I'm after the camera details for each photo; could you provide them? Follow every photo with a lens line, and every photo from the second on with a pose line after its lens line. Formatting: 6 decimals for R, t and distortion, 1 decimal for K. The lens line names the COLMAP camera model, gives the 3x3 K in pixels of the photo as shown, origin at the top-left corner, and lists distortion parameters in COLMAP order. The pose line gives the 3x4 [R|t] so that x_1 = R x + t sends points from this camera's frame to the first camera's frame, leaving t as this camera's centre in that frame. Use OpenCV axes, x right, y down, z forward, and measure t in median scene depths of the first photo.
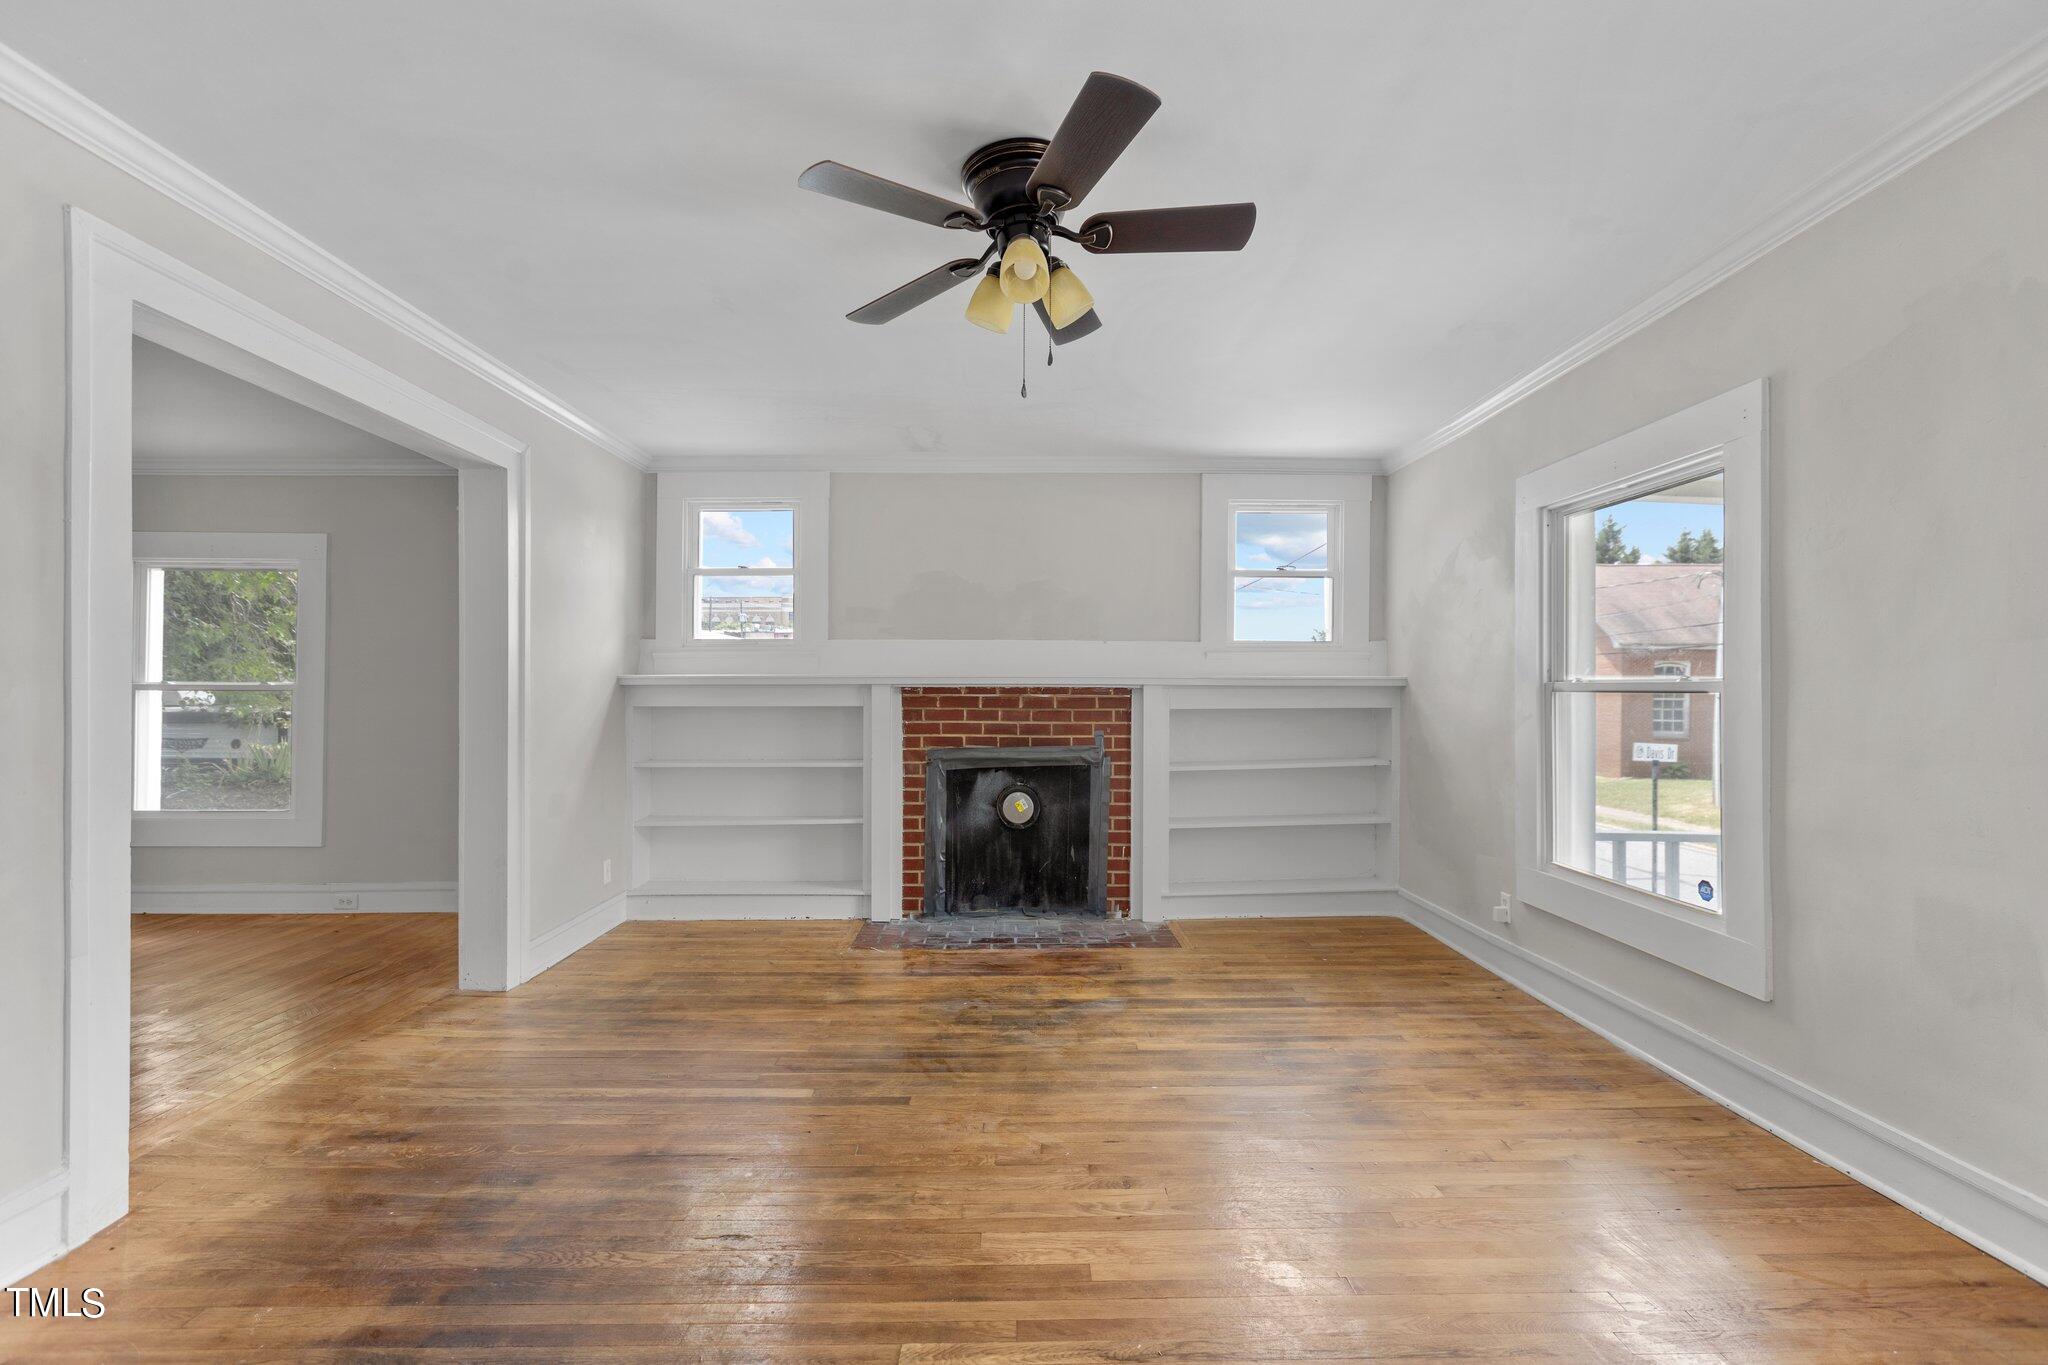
lens RADIAL K [[924.7, 0, 1029.2], [0, 924.7, 686.8], [0, 0, 1]] dist [0.001090, 0.000545]
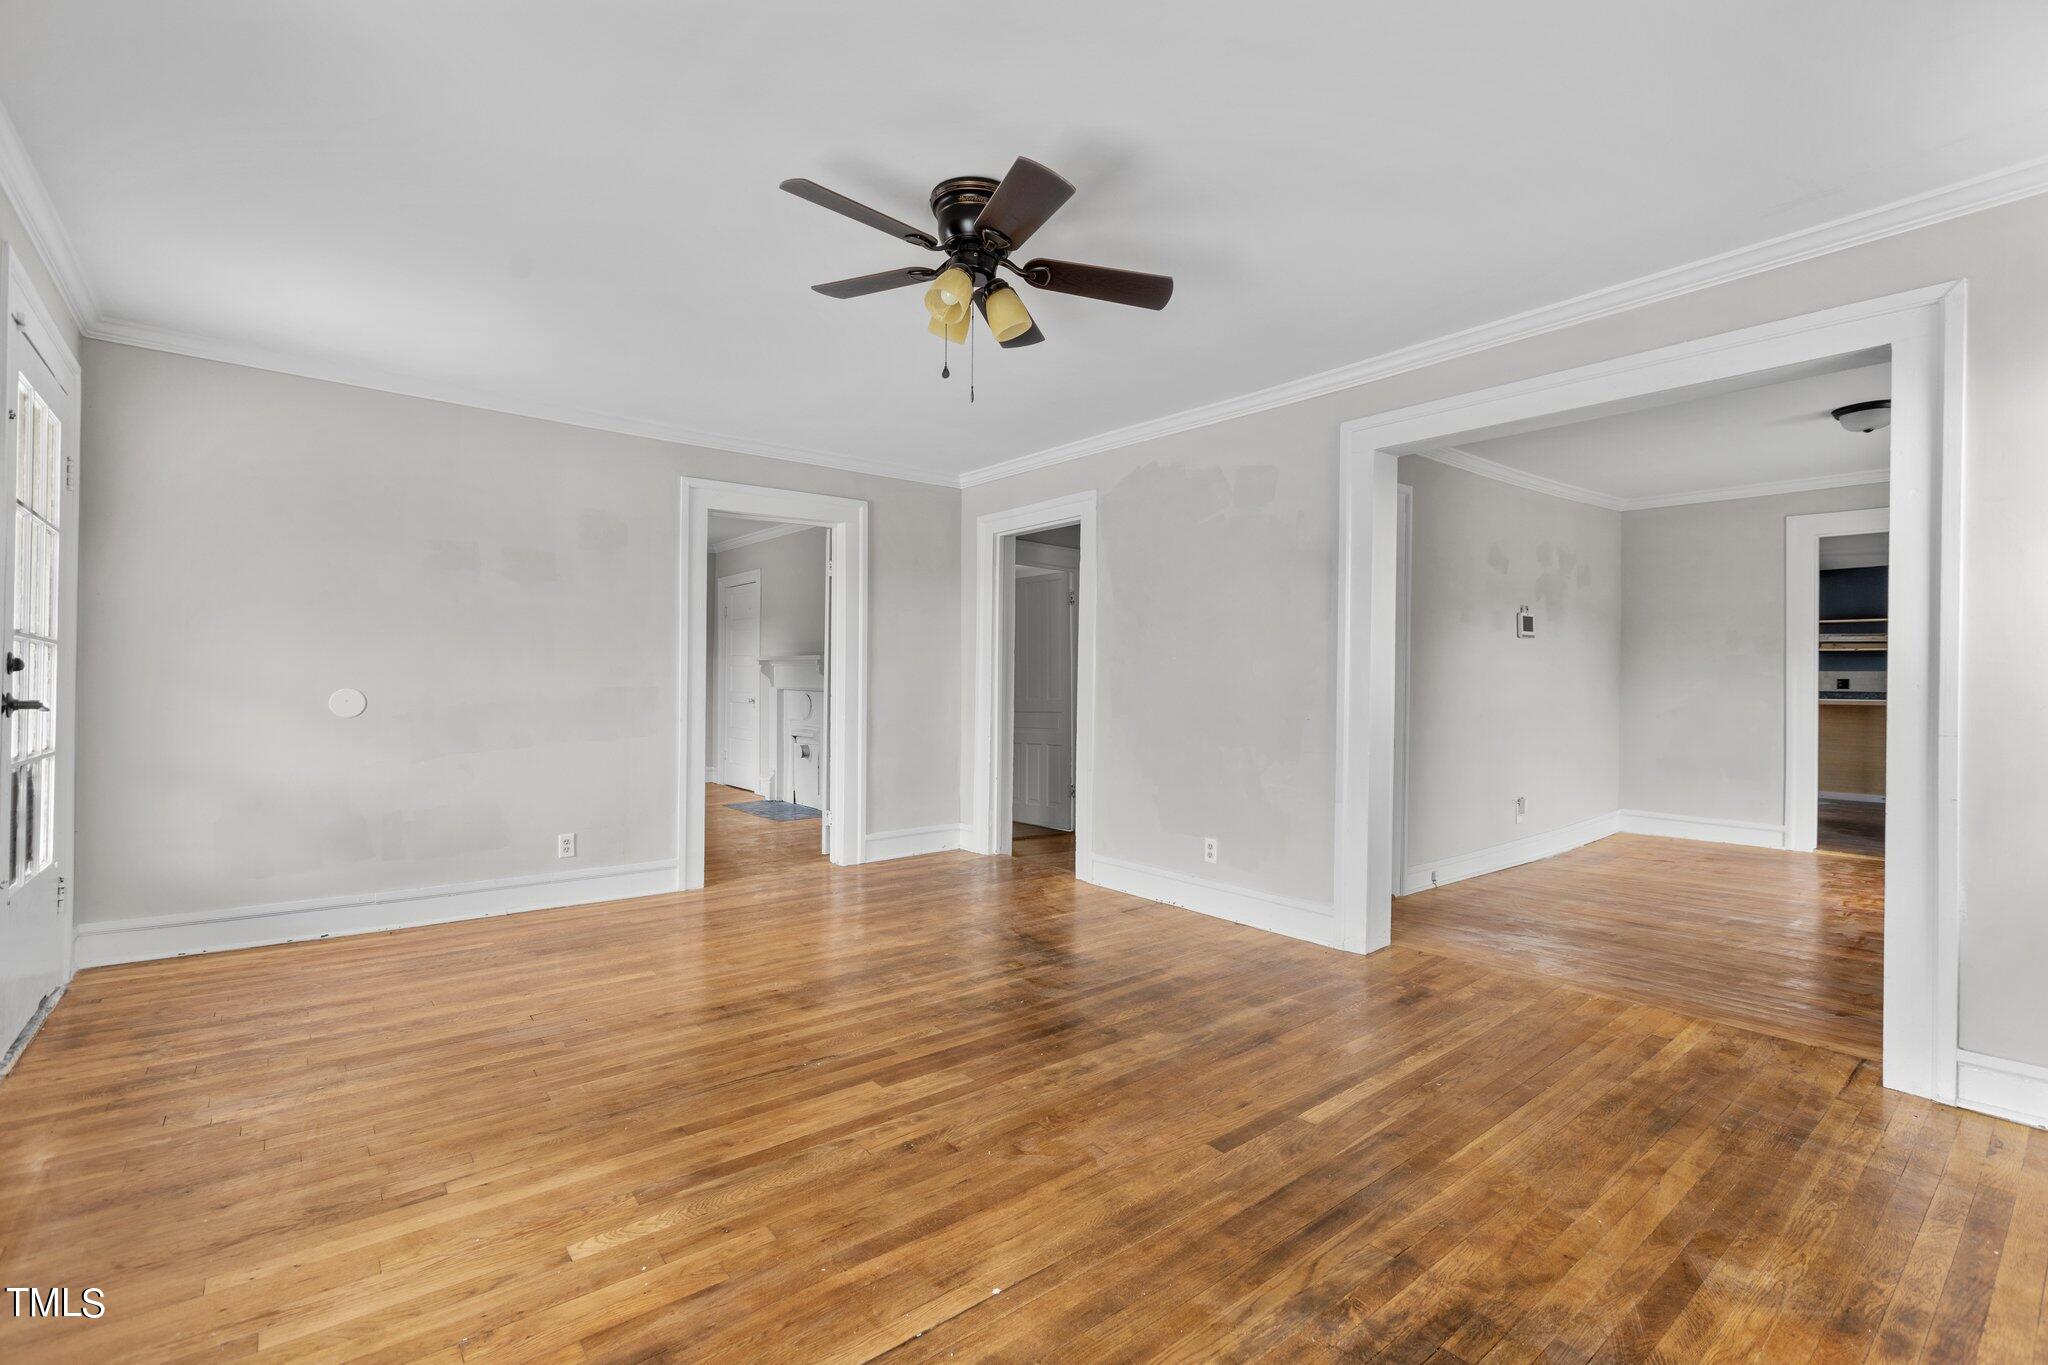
lens RADIAL K [[924.7, 0, 1016.1], [0, 924.7, 676.9], [0, 0, 1]] dist [0.001090, 0.000545]
pose [[-0.791056, -0.008010, -0.611692, 0.356848], [-0.000806, 0.999927, -0.012051, 0.024565], [0.611744, -0.009040, -0.791004, 1.061176]]
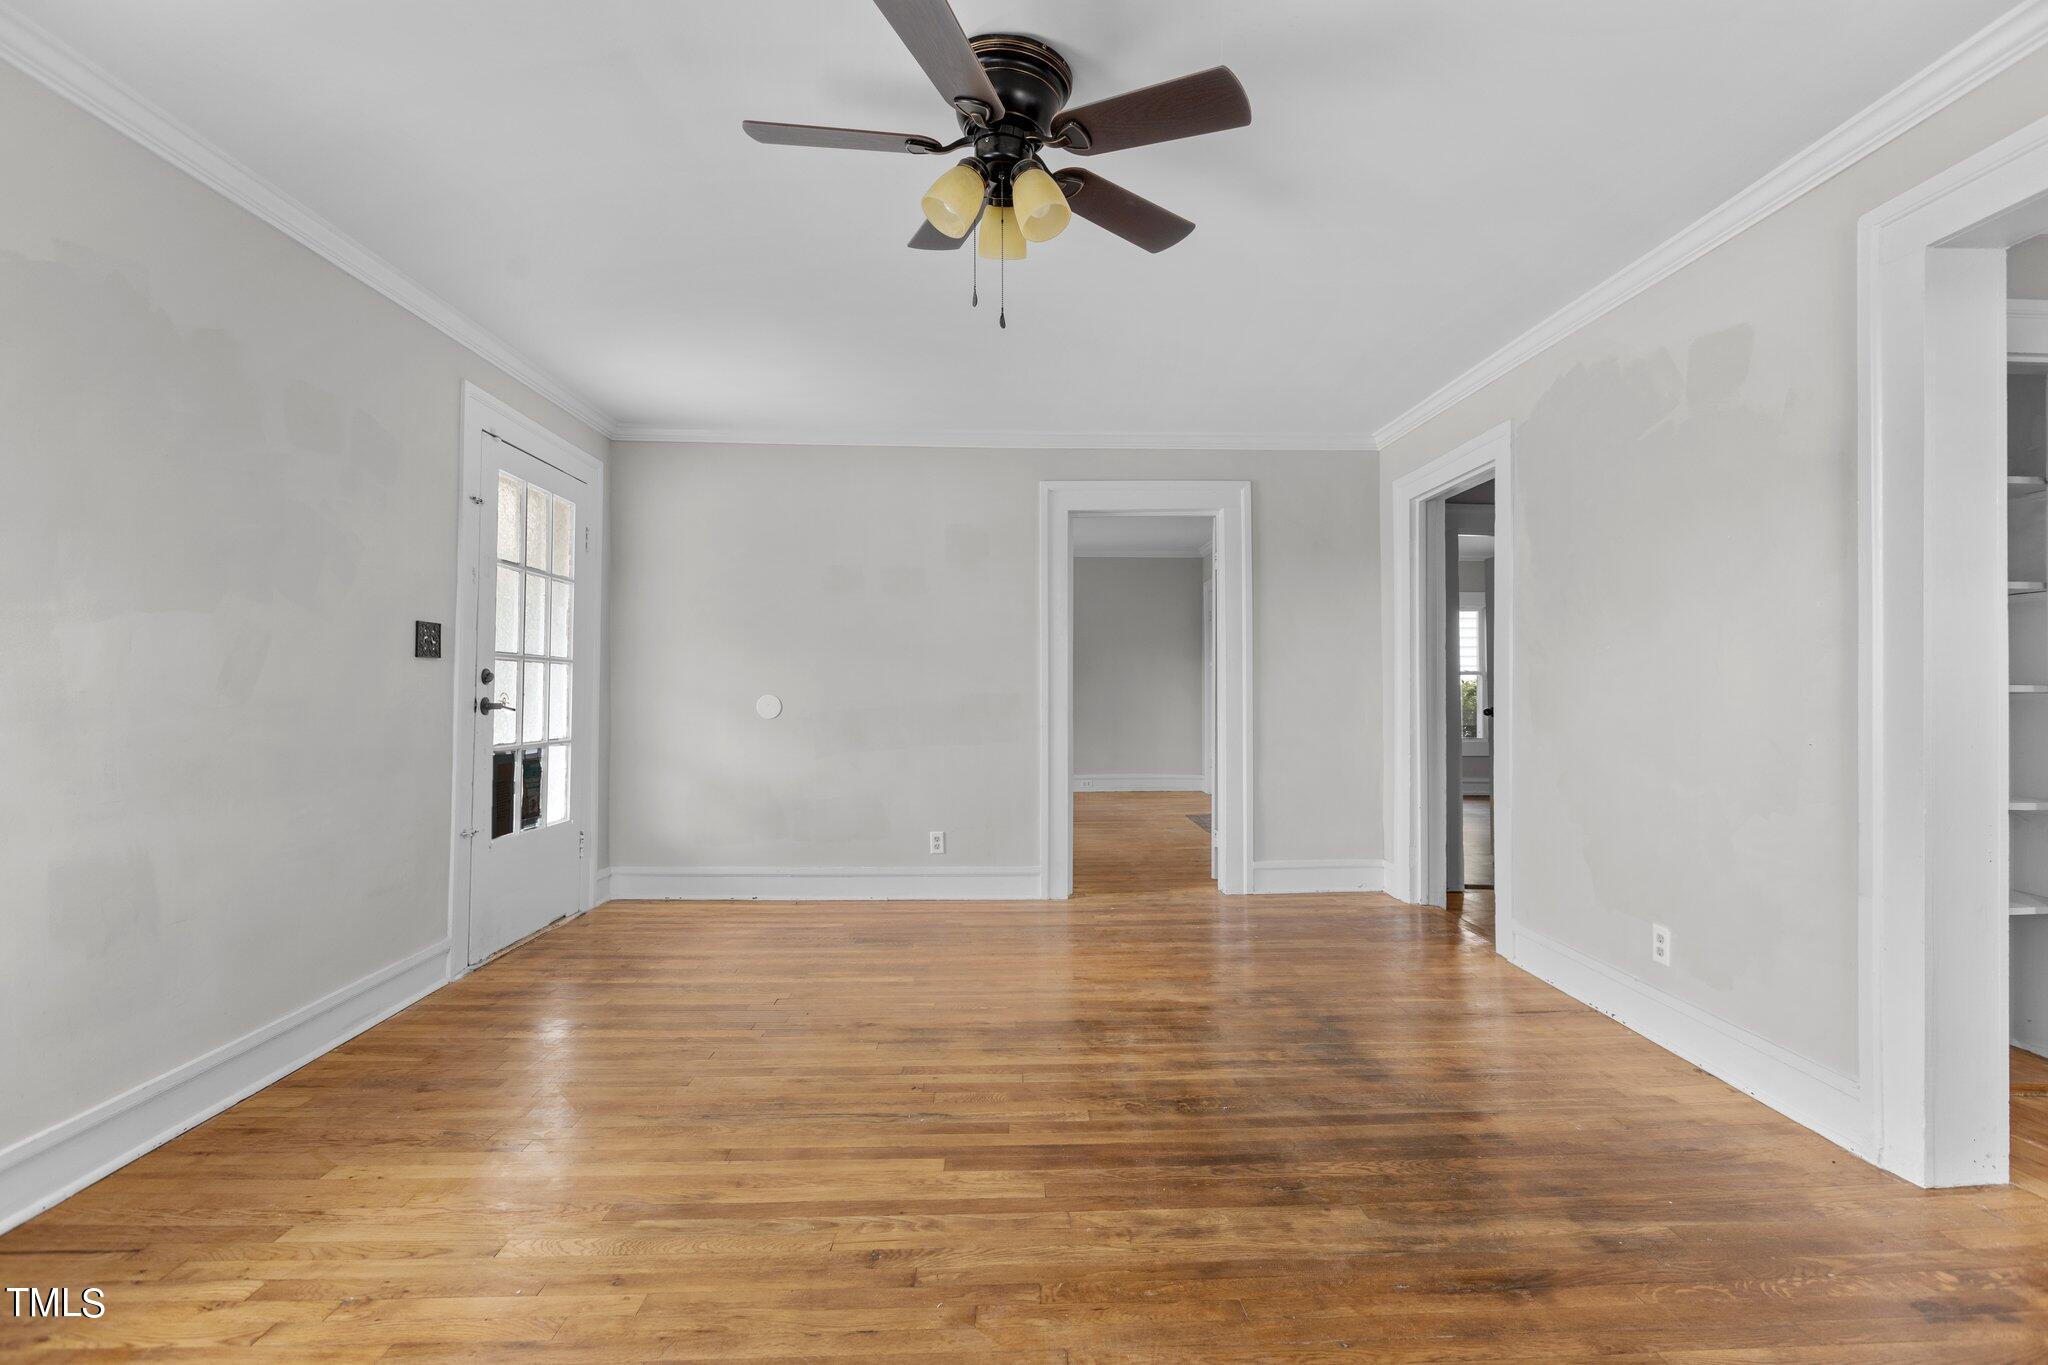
lens RADIAL K [[924.7, 0, 1025.3], [0, 924.7, 674.4], [0, 0, 1]] dist [0.001090, 0.000545]
pose [[-0.999923, 0.000396, -0.012416, -0.009316], [0.000675, 0.999748, -0.022424, 0.026420], [0.012404, -0.022430, -0.999671, 1.036660]]
